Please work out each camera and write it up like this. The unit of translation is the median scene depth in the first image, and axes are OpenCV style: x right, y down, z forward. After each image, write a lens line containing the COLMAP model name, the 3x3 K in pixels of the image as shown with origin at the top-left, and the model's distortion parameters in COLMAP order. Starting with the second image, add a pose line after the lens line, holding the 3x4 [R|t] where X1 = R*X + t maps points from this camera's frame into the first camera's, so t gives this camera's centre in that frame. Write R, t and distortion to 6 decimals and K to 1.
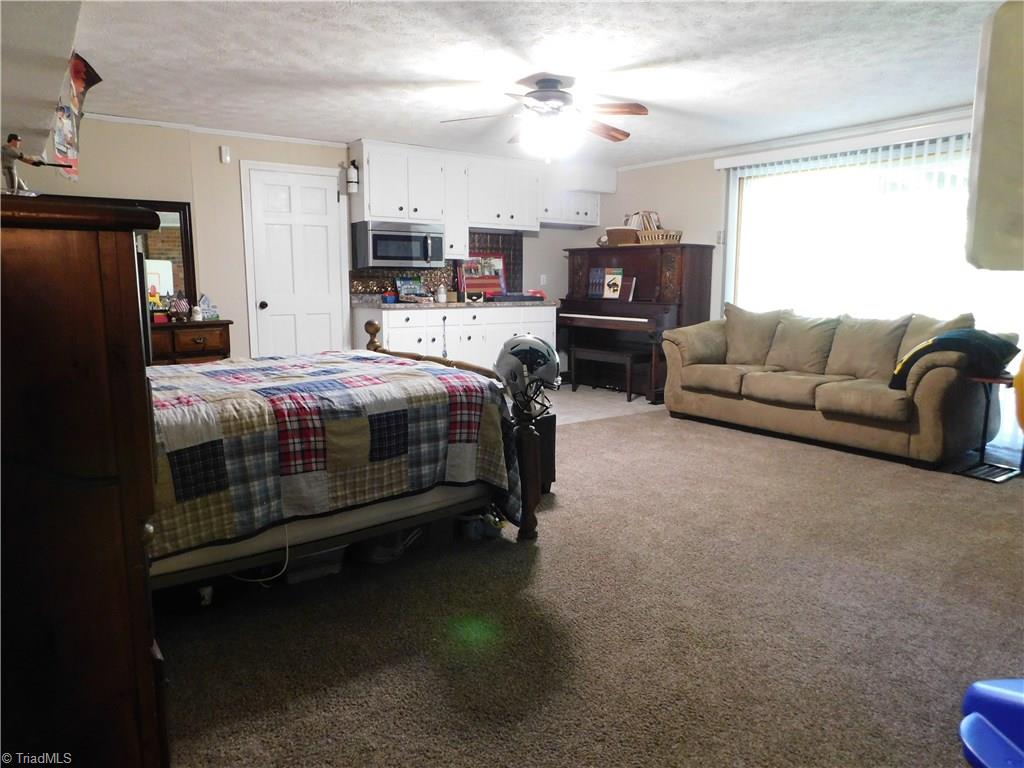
lens RADIAL K [[683.6, 0, 506.1], [0, 683.6, 380.4], [0, 0, 1]] dist [-0.059279, 0.048111]
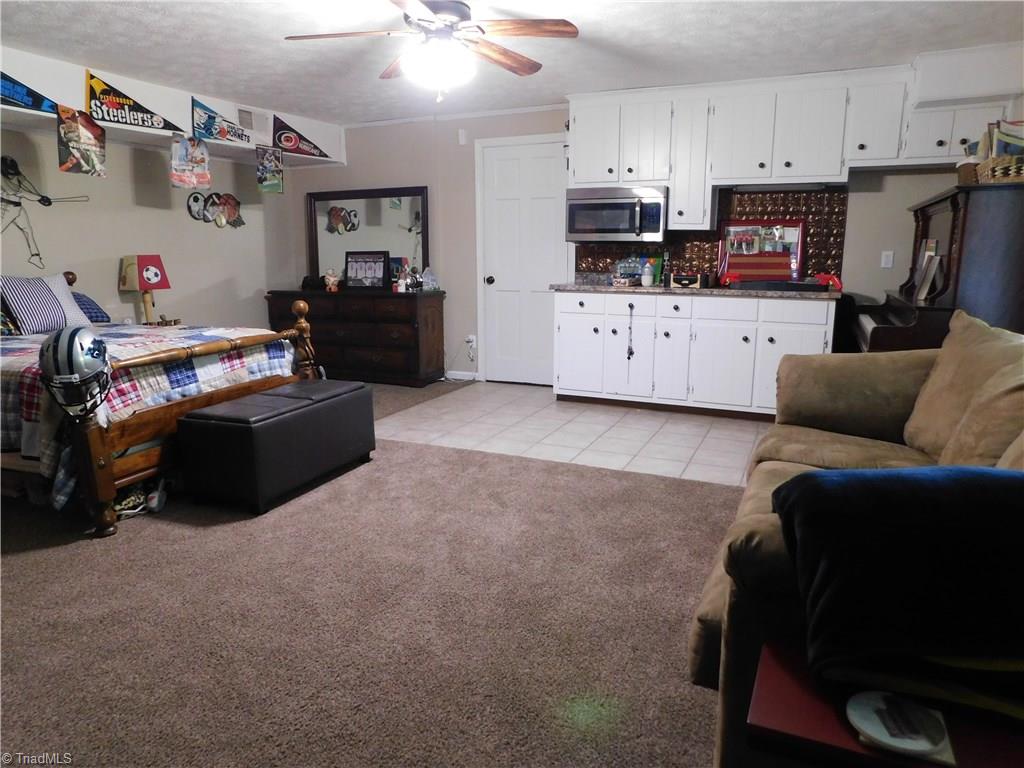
lens RADIAL K [[683.6, 0, 505.2], [0, 683.6, 381.9], [0, 0, 1]] dist [-0.059279, 0.048111]
pose [[0.479832, 0.163415, -0.862007, 0.513286], [-0.130267, 0.984881, 0.114196, -0.072316], [0.867636, 0.057497, 0.493865, 0.467345]]
